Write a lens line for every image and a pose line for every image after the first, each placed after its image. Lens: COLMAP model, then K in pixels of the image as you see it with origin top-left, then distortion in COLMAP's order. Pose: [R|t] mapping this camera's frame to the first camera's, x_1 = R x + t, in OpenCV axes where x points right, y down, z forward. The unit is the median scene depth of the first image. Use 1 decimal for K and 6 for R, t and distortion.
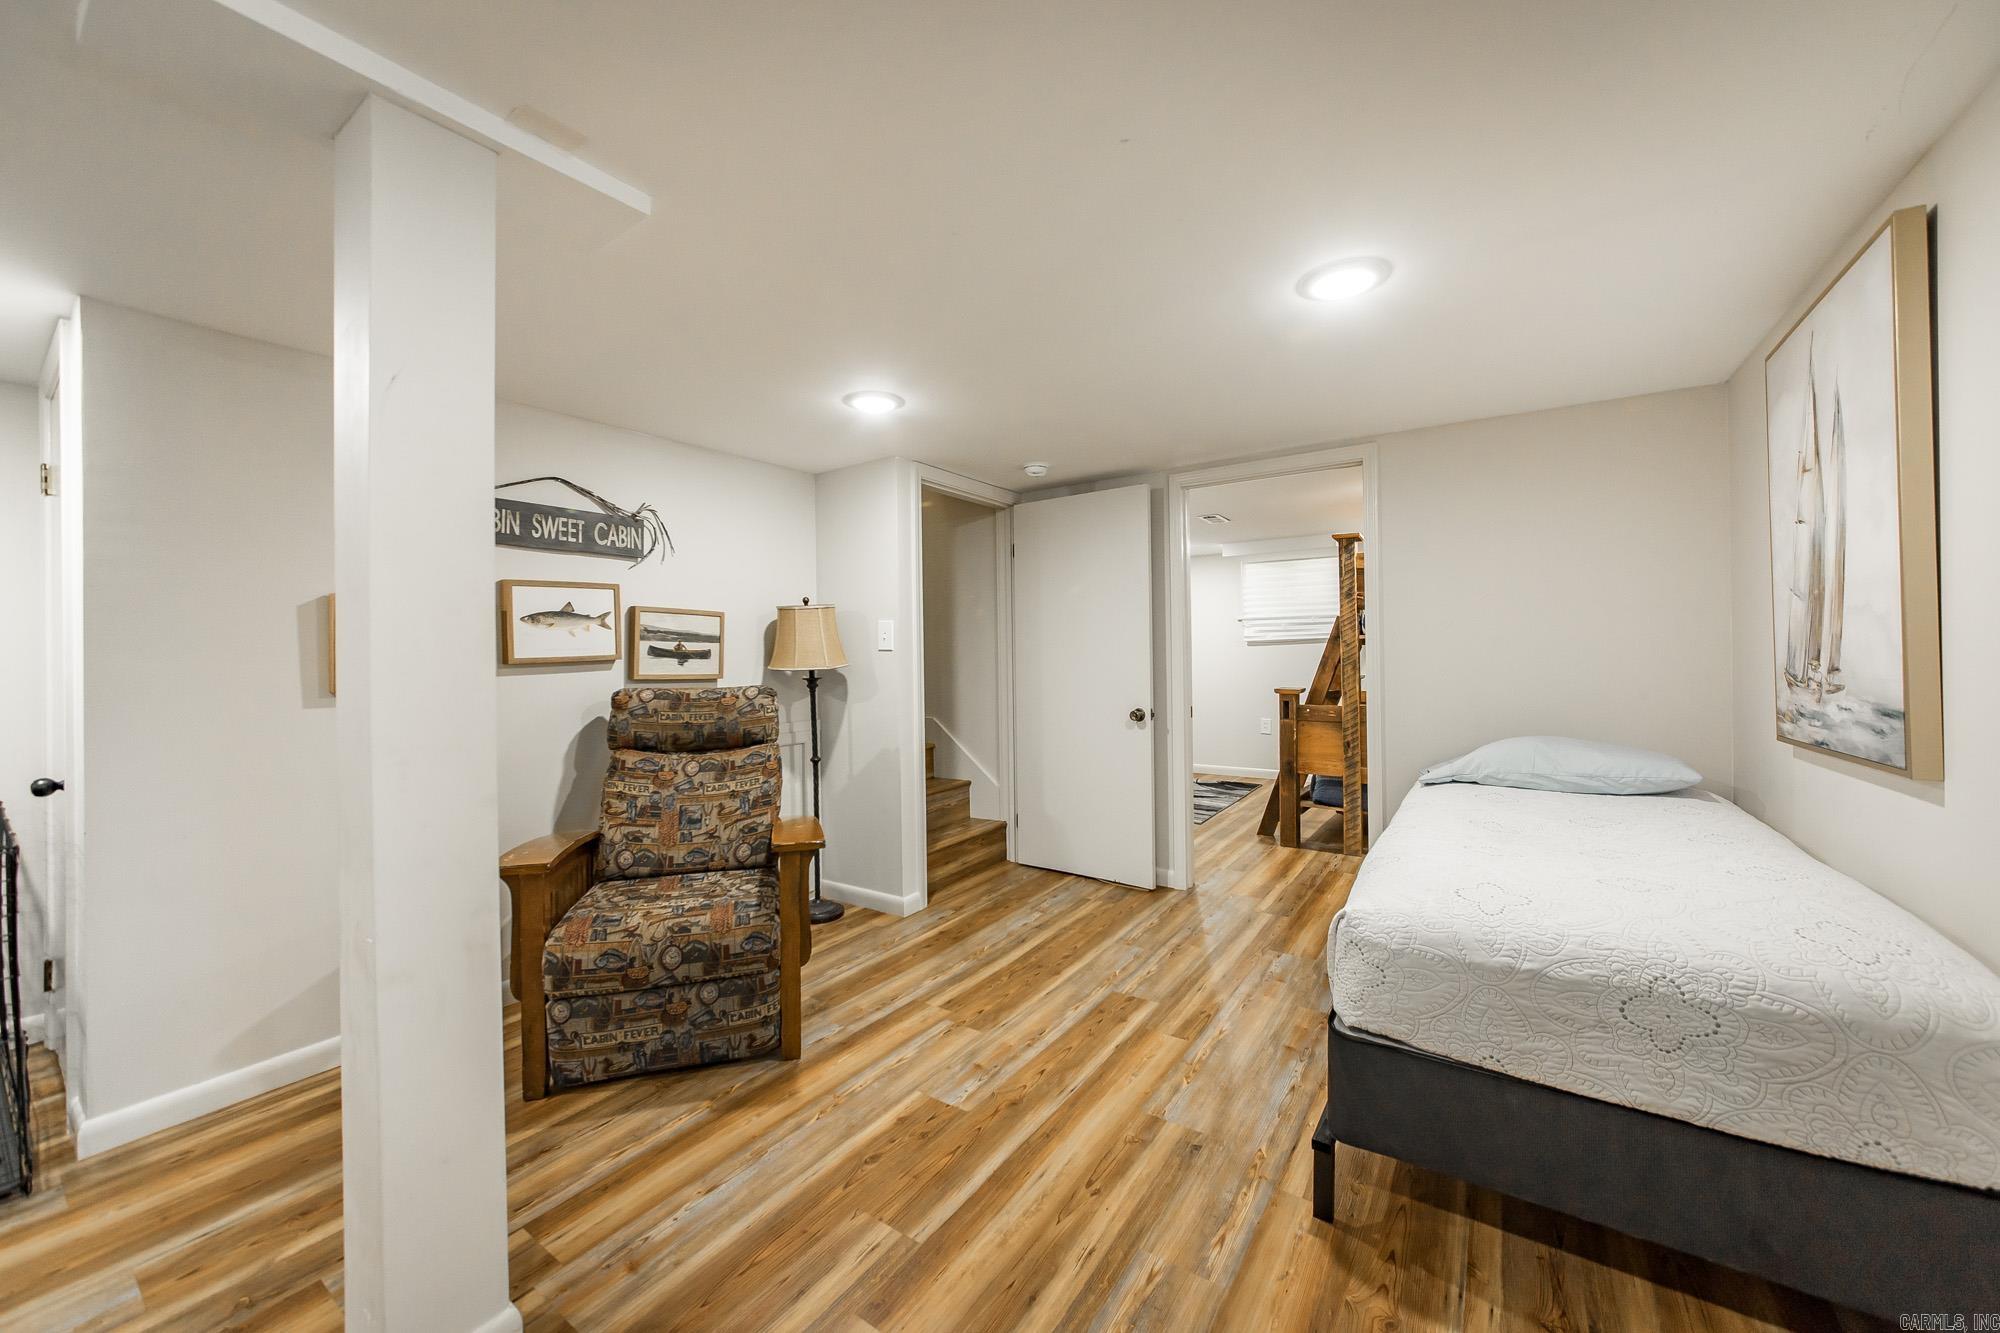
lens RADIAL K [[727.2, 0, 1017.9], [0, 727.2, 654.5], [0, 0, 1]] dist [-0.009477, 0.001327]
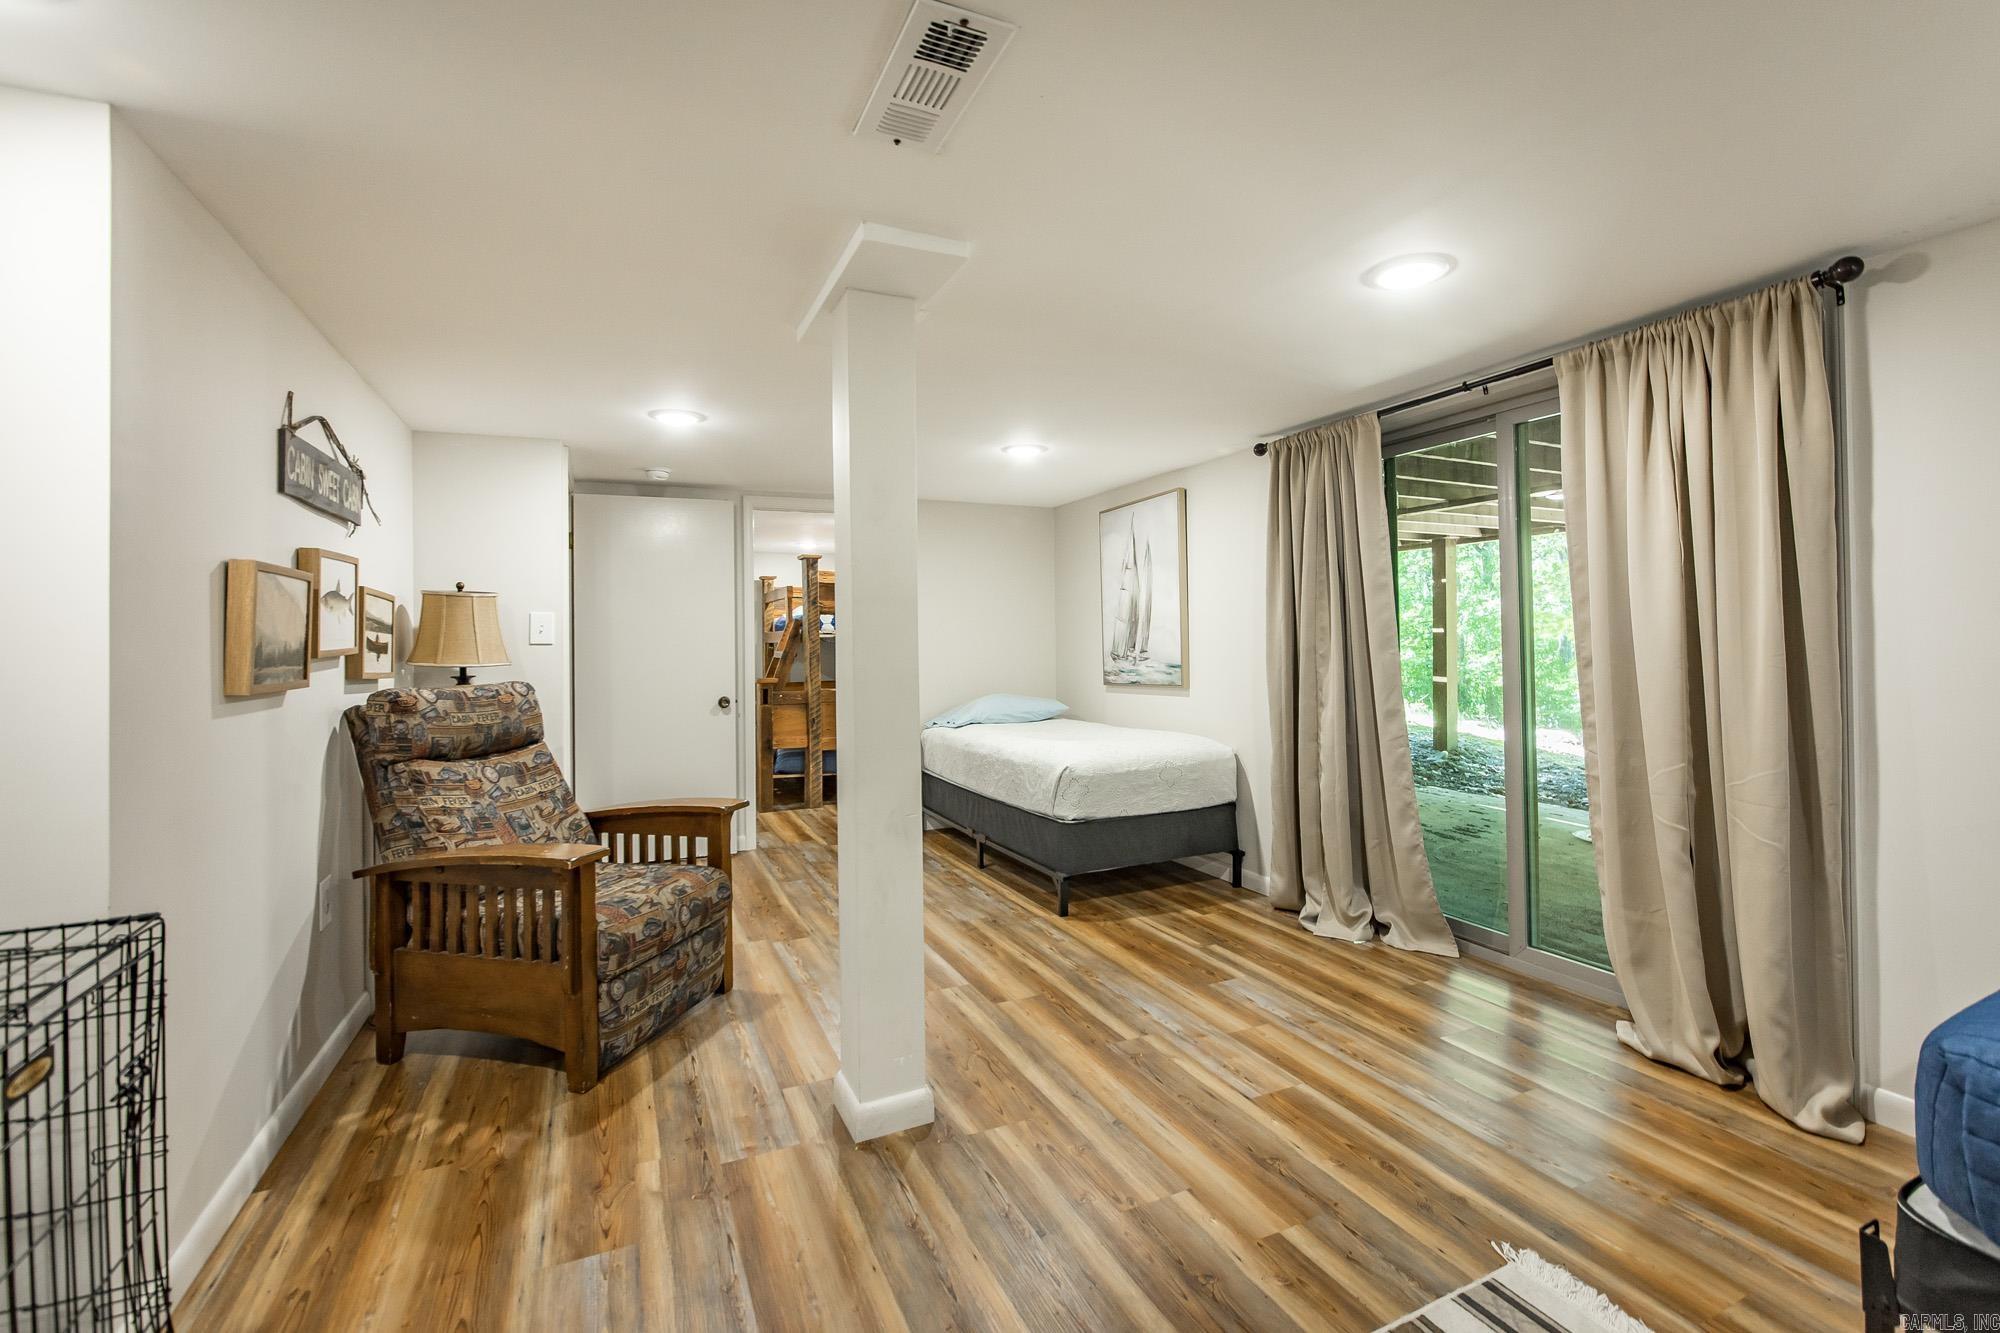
lens RADIAL K [[845.4, 0, 974.1], [0, 845.4, 639.9], [0, 0, 1]] dist [0.001633, -0.000030]
pose [[0.547913, 0.007781, 0.836499, -1.378453], [0.007991, 0.999862, -0.014535, 0.015704], [-0.836497, 0.014649, 0.547775, -0.098049]]
